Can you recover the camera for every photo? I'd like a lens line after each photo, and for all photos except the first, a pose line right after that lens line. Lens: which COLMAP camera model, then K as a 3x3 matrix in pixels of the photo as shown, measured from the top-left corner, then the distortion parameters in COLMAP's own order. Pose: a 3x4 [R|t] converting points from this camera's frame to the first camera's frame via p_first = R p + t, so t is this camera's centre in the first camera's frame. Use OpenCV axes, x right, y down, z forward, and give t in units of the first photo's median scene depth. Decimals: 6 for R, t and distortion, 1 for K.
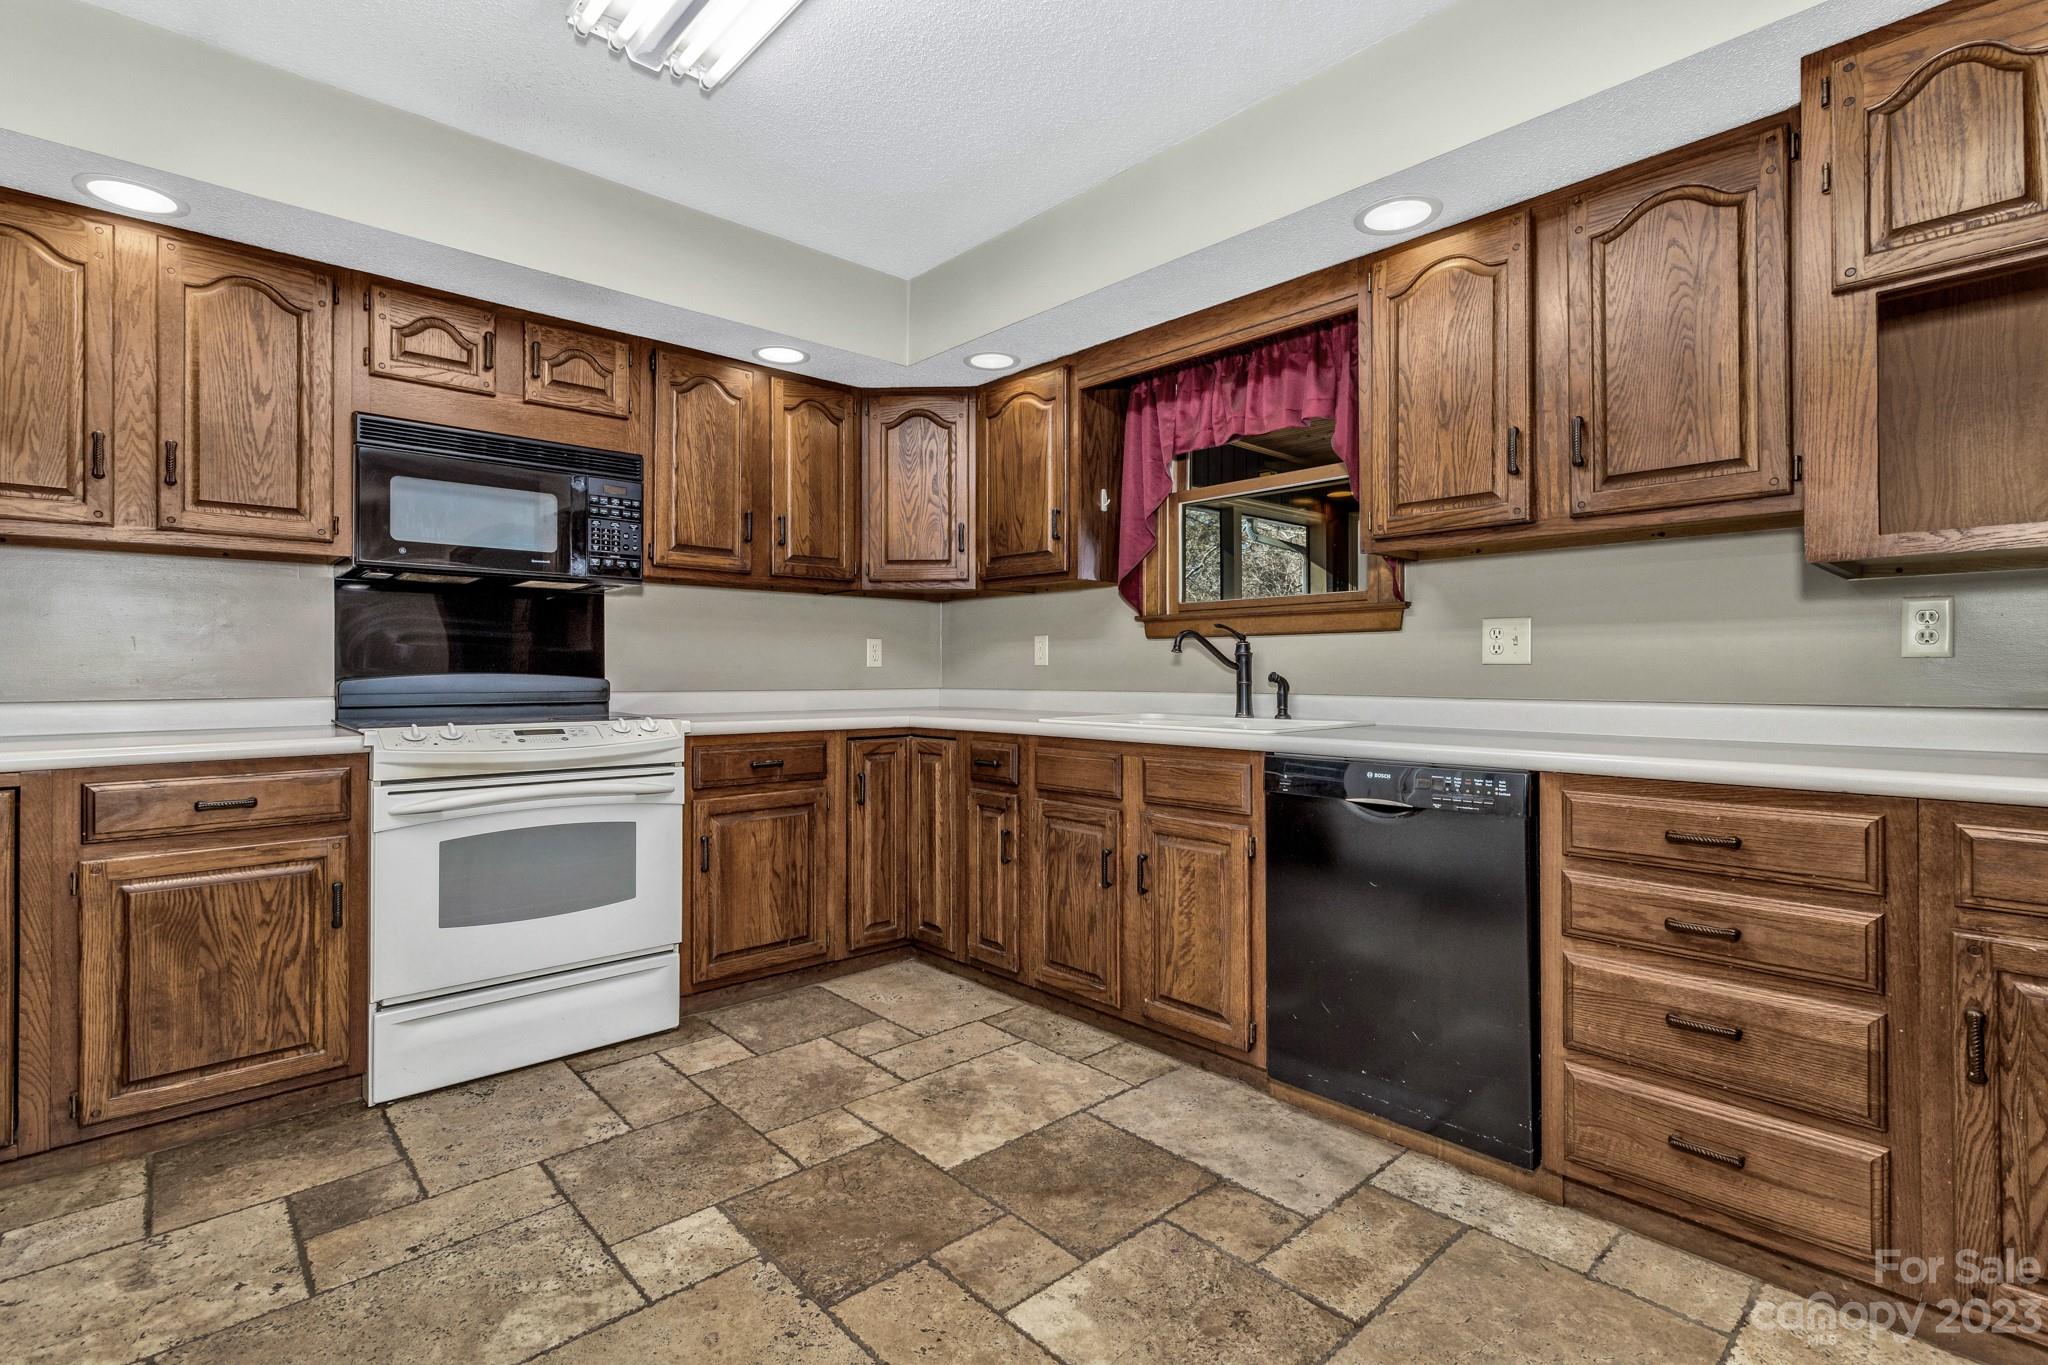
lens RADIAL K [[948.7, 0, 1022.5], [0, 948.7, 666.2], [0, 0, 1]] dist [-0.000493, 0.000099]
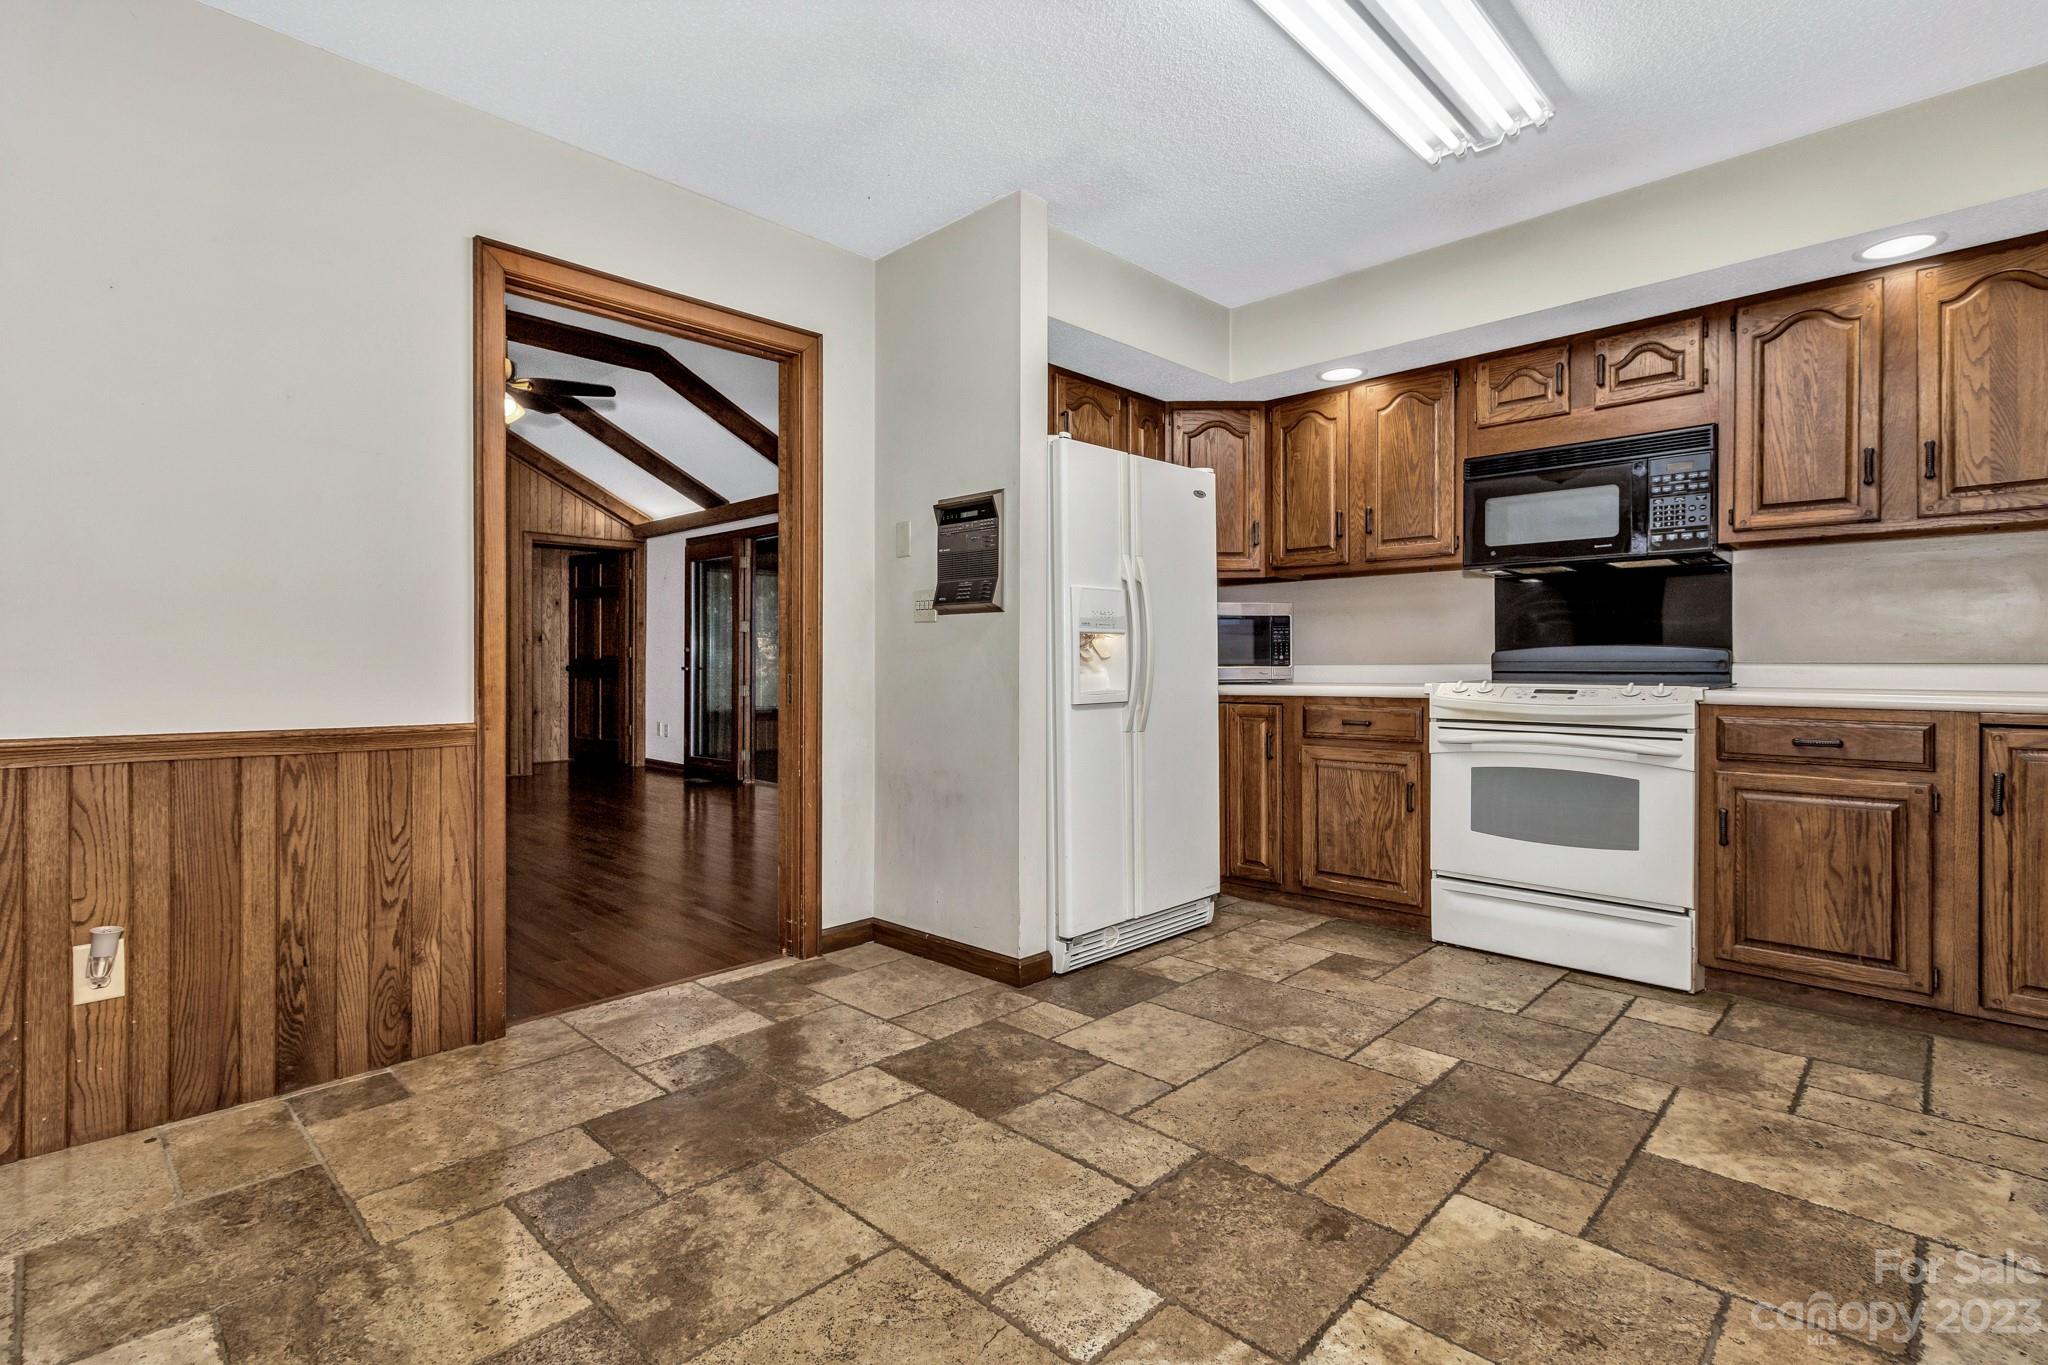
lens RADIAL K [[948.7, 0, 1022.5], [0, 948.7, 666.2], [0, 0, 1]] dist [-0.000493, 0.000099]
pose [[0.061039, 0.003034, -0.998131, 0.685081], [0.006196, 0.999975, 0.003418, 0.030665], [0.998116, -0.006393, 0.061019, 0.266500]]
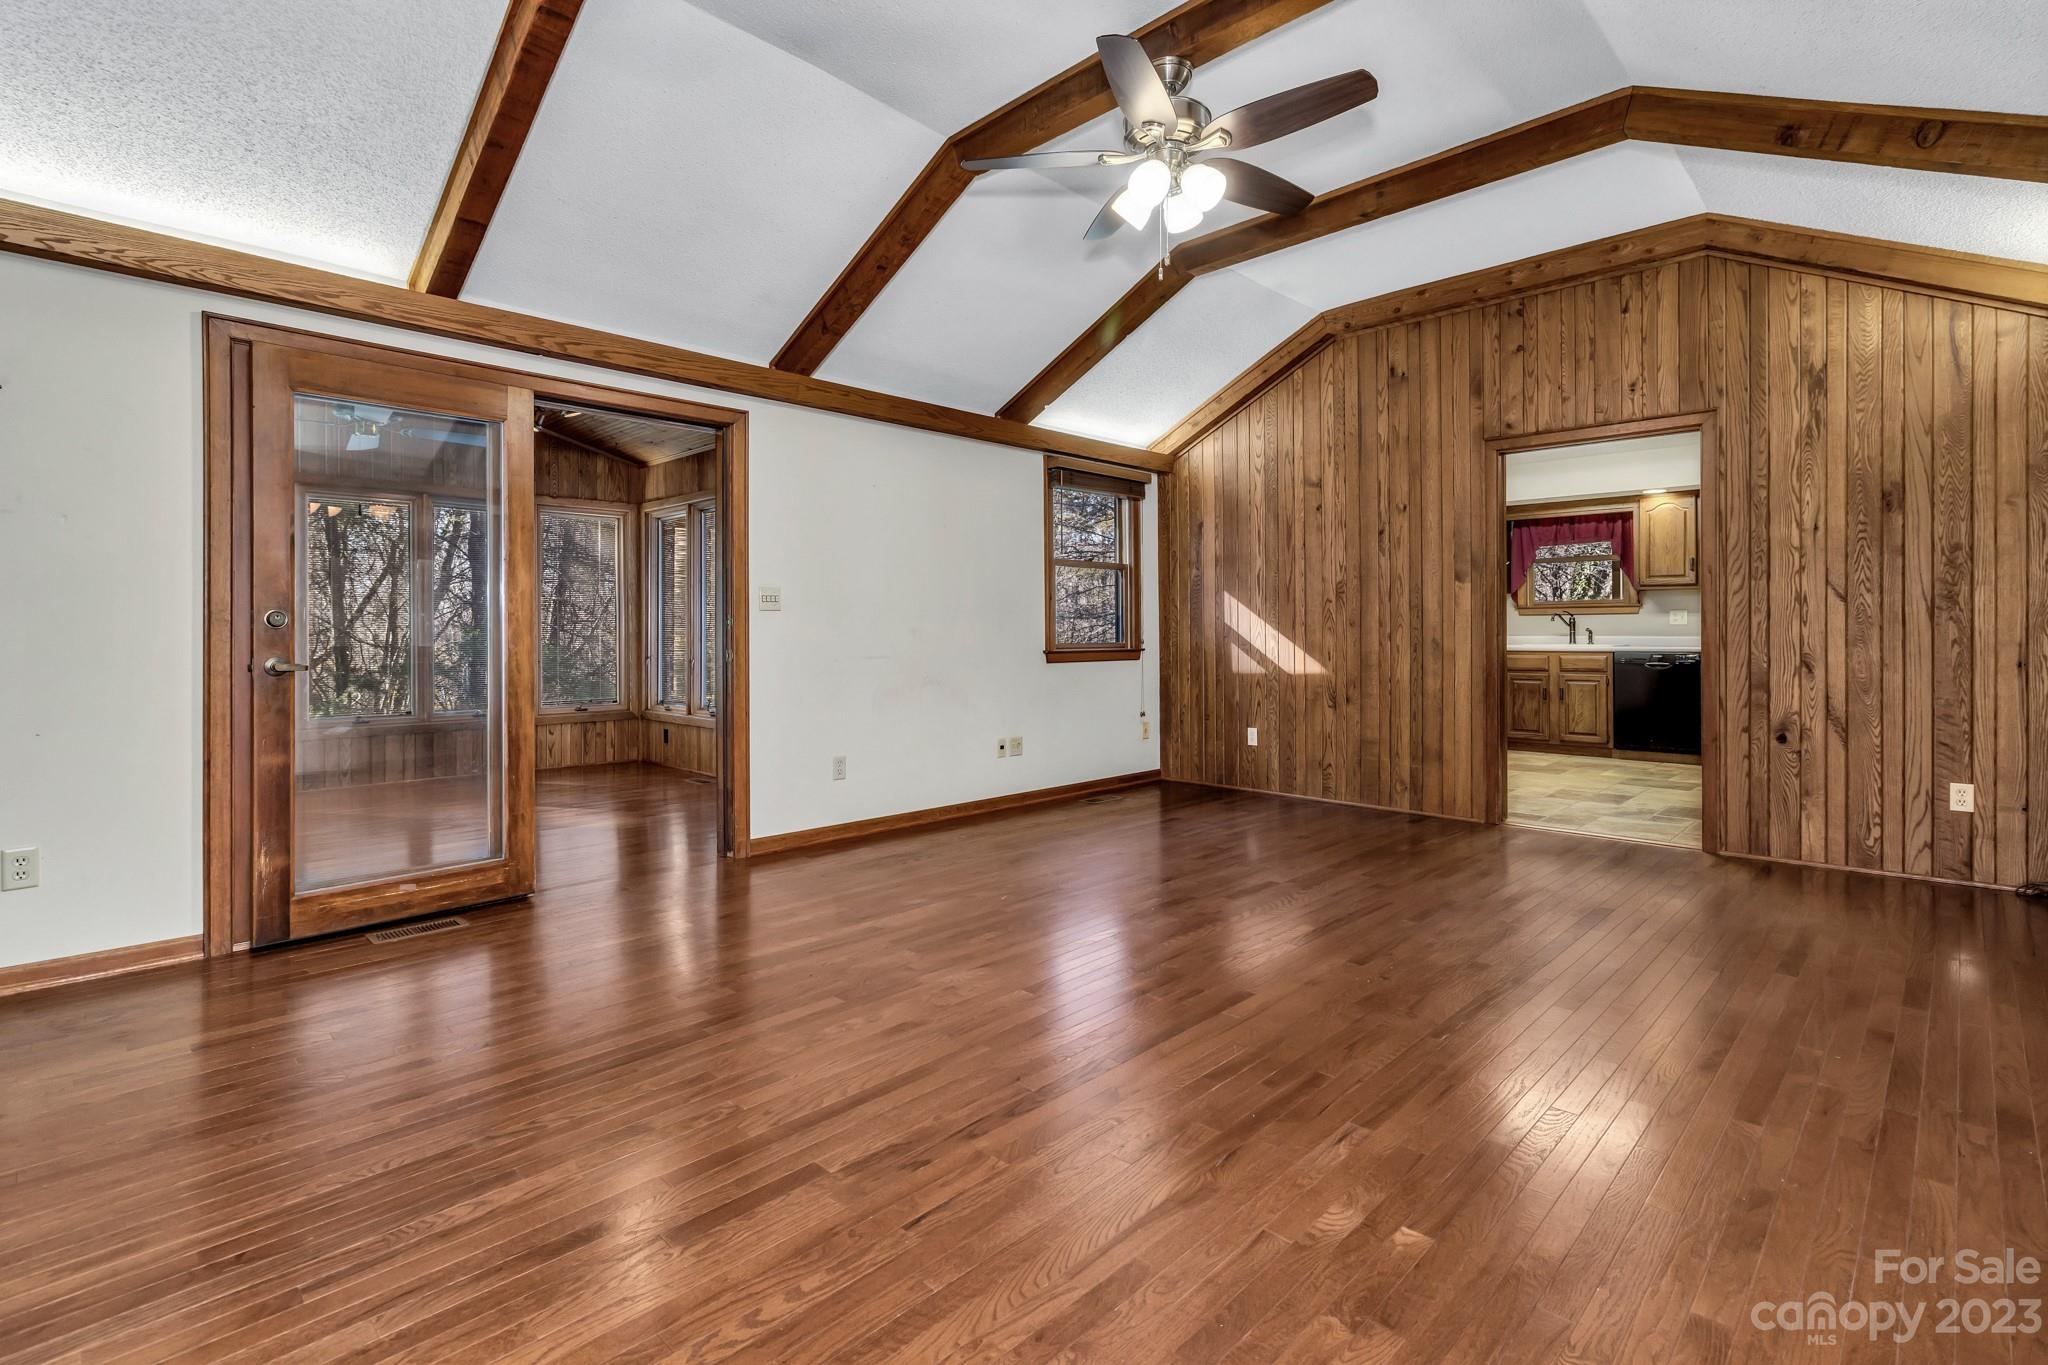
lens RADIAL K [[950.9, 0, 1023.6], [0, 950.9, 631.6], [0, 0, 1]] dist [0.001964, 0.000238]
pose [[0.998930, -0.000119, 0.046242, -1.839332], [-0.000300, 0.999959, 0.009037, -0.008841], [-0.046241, -0.009042, 0.998889, -2.088058]]
